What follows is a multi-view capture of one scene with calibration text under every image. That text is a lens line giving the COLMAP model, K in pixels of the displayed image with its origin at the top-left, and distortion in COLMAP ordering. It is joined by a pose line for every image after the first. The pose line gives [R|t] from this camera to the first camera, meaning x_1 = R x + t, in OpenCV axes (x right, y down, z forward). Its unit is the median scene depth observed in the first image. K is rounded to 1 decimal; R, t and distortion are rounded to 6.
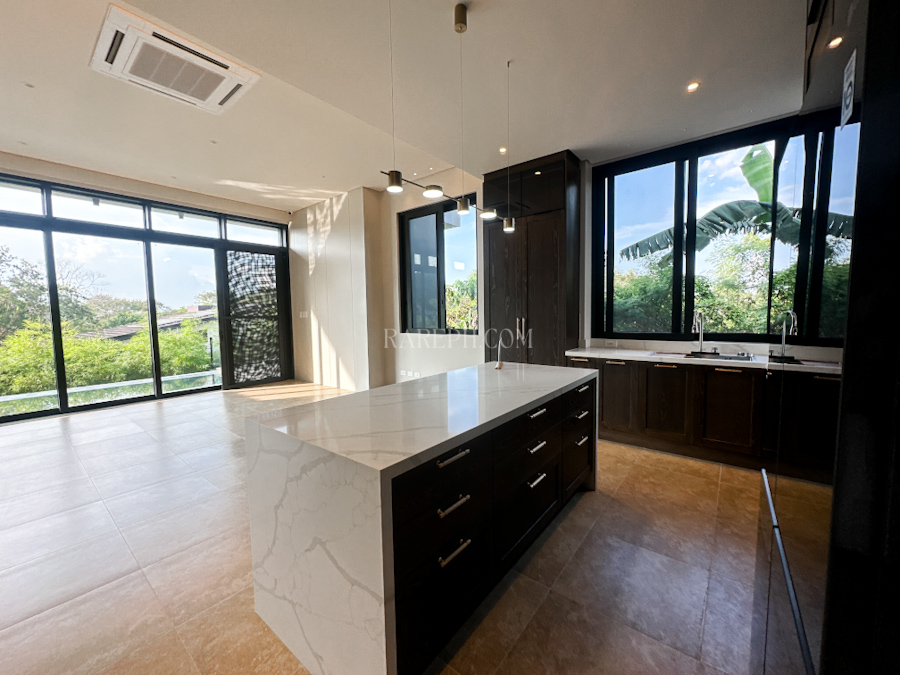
lens RADIAL K [[363.1, 0, 451.9], [0, 363.1, 340.0], [0, 0, 1]] dist [-0.007973, 0.002329]
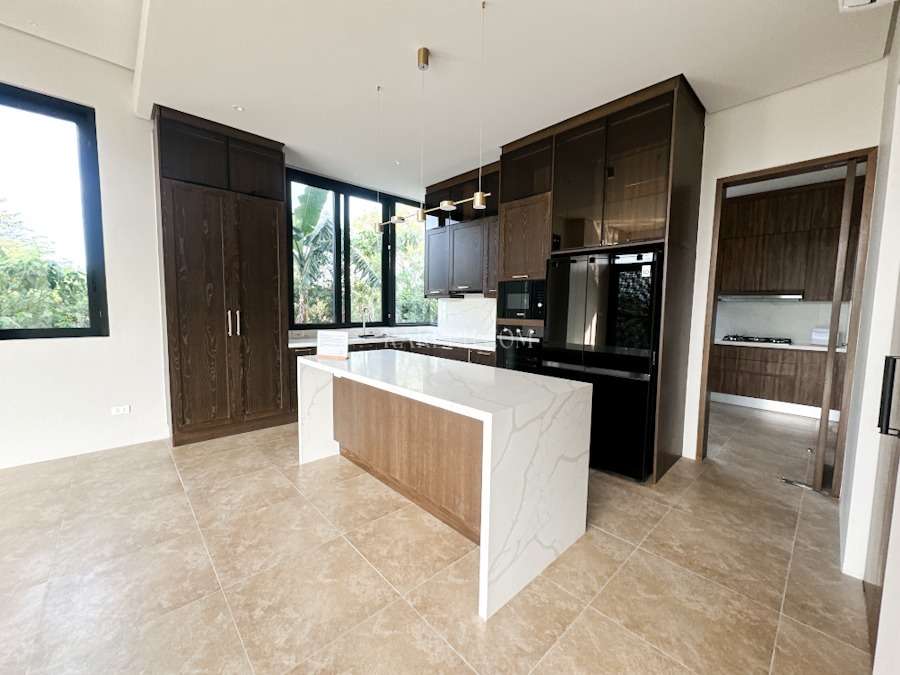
lens RADIAL K [[363.1, 0, 456.5], [0, 363.1, 338.1], [0, 0, 1]] dist [-0.007973, 0.002329]
pose [[0.133874, -0.064396, 0.988904, -0.381943], [0.054368, 0.996861, 0.057554, -0.010471], [-0.989506, 0.046060, 0.136955, 0.242655]]
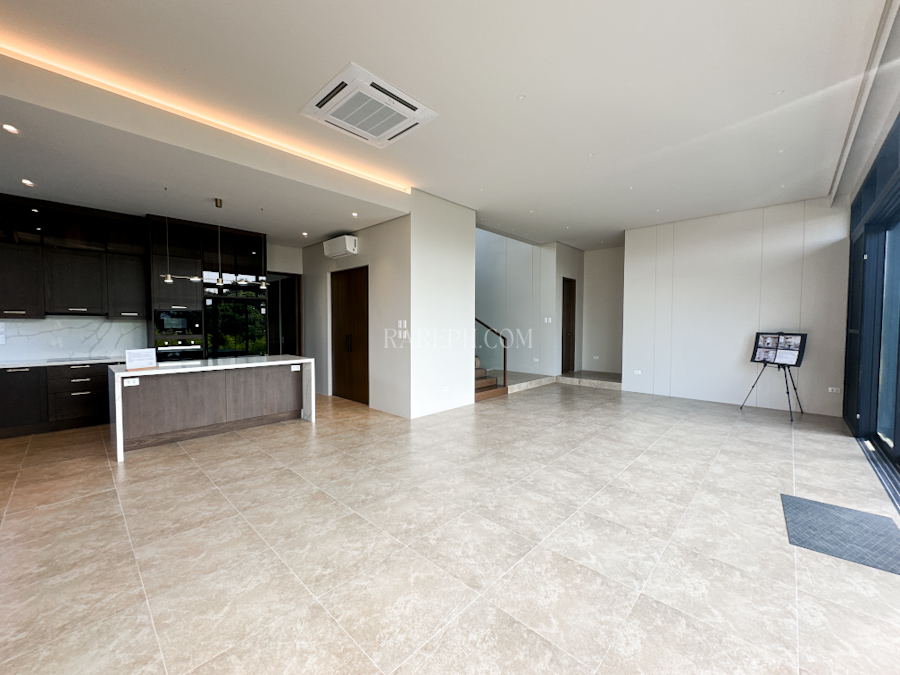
lens RADIAL K [[363.1, 0, 443.7], [0, 363.1, 337.1], [0, 0, 1]] dist [-0.007973, 0.002329]
pose [[-0.994325, 0.010264, 0.105889, -0.523224], [0.022255, 0.993380, 0.112694, -0.079276], [-0.104032, 0.114411, -0.987971, 0.999239]]
